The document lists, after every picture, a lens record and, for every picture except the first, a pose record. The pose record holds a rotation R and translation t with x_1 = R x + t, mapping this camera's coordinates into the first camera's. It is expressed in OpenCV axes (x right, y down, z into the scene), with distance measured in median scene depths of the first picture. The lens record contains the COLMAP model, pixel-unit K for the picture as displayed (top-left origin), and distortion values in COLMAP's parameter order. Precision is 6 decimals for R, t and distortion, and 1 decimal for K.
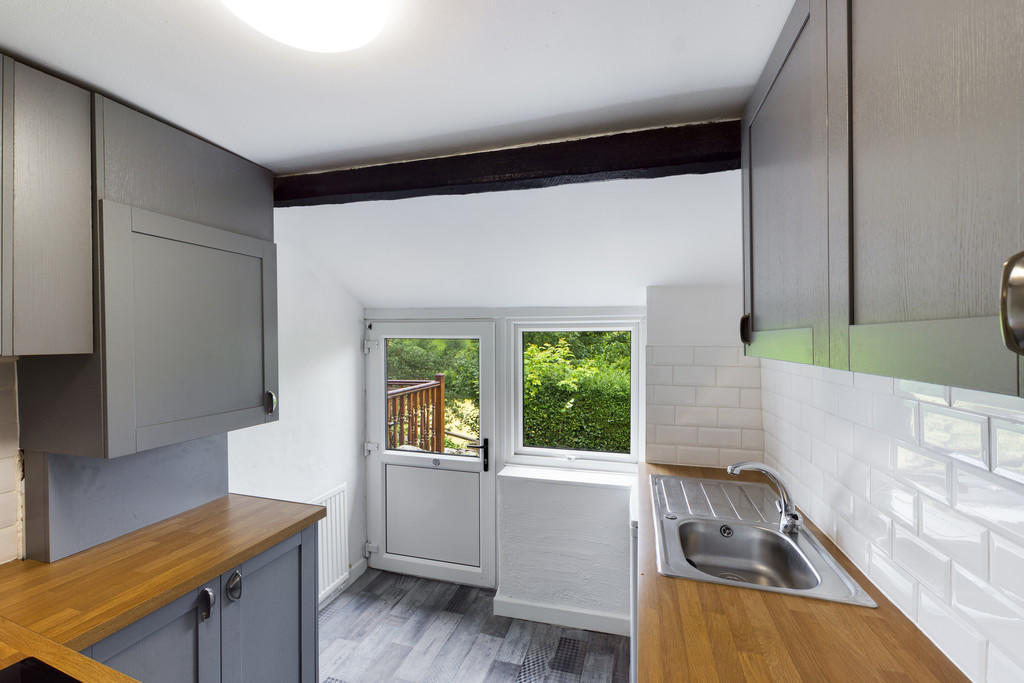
lens RADIAL K [[439.9, 0, 512.0], [0, 439.9, 341.5], [0, 0, 1]] dist [0.001352, 0.000051]
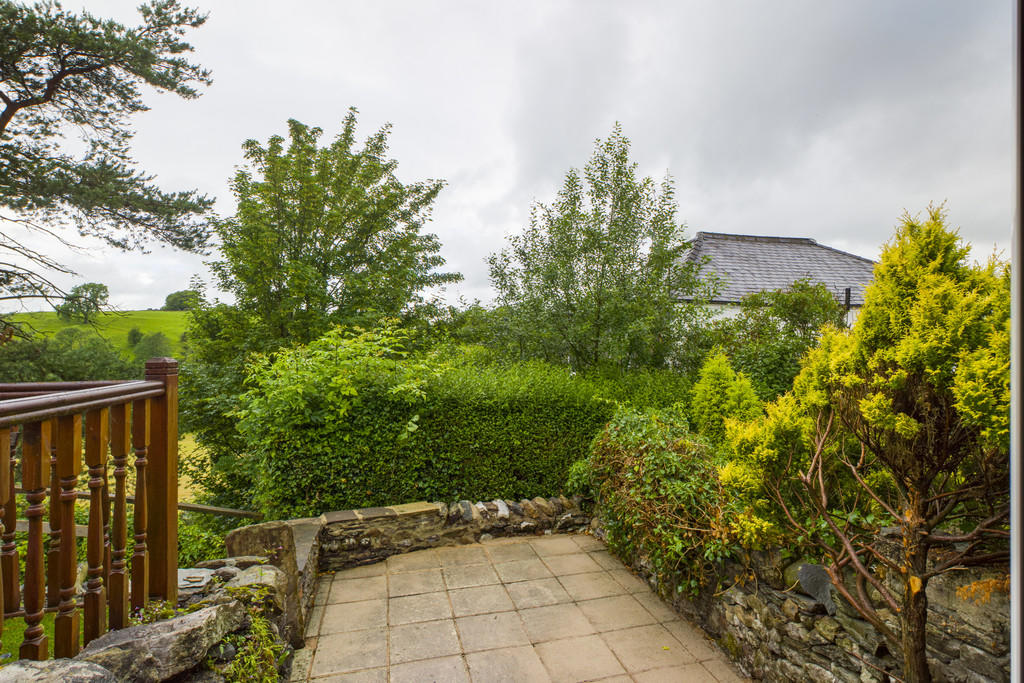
lens RADIAL K [[512.7, 0, 512.0], [0, 512.7, 341.5], [0, 0, 1]] dist [-0.001792, -0.000230]
pose [[0.882550, 0.000250, 0.470218, -0.272708], [0.008427, 0.999831, -0.016350, 0.167365], [-0.470143, 0.018392, 0.882399, 1.277682]]
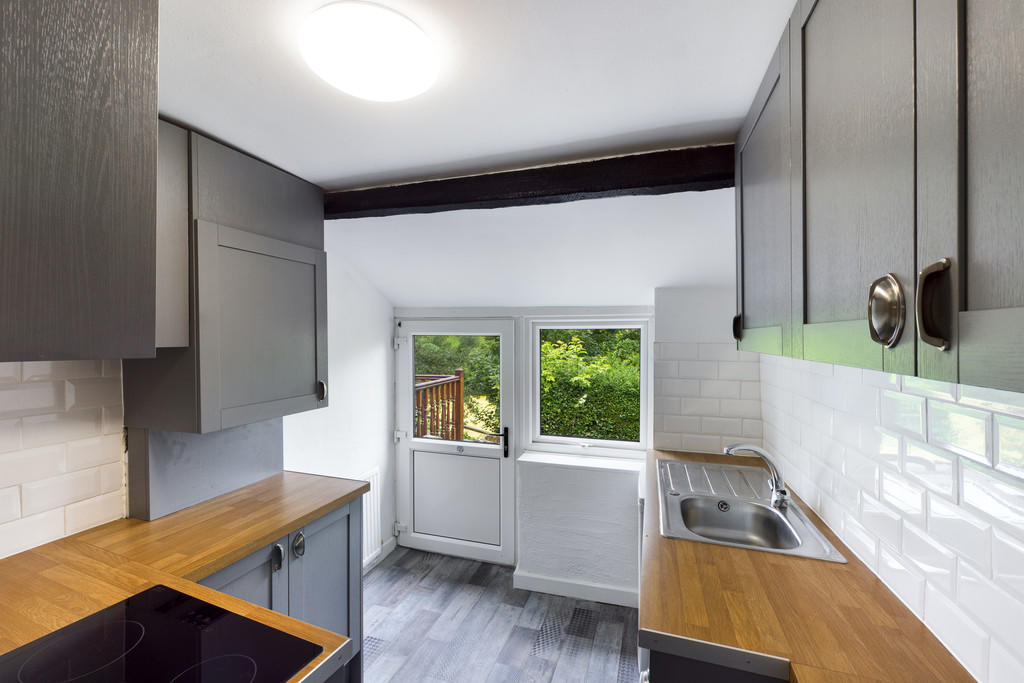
lens RADIAL K [[439.9, 0, 512.0], [0, 439.9, 341.5], [0, 0, 1]] dist [0.001352, 0.000051]
pose [[0.999620, 0.001406, -0.027517, -0.022216], [-0.001252, 0.999984, 0.005591, 0.003266], [0.027524, -0.005554, 0.999606, -0.127878]]
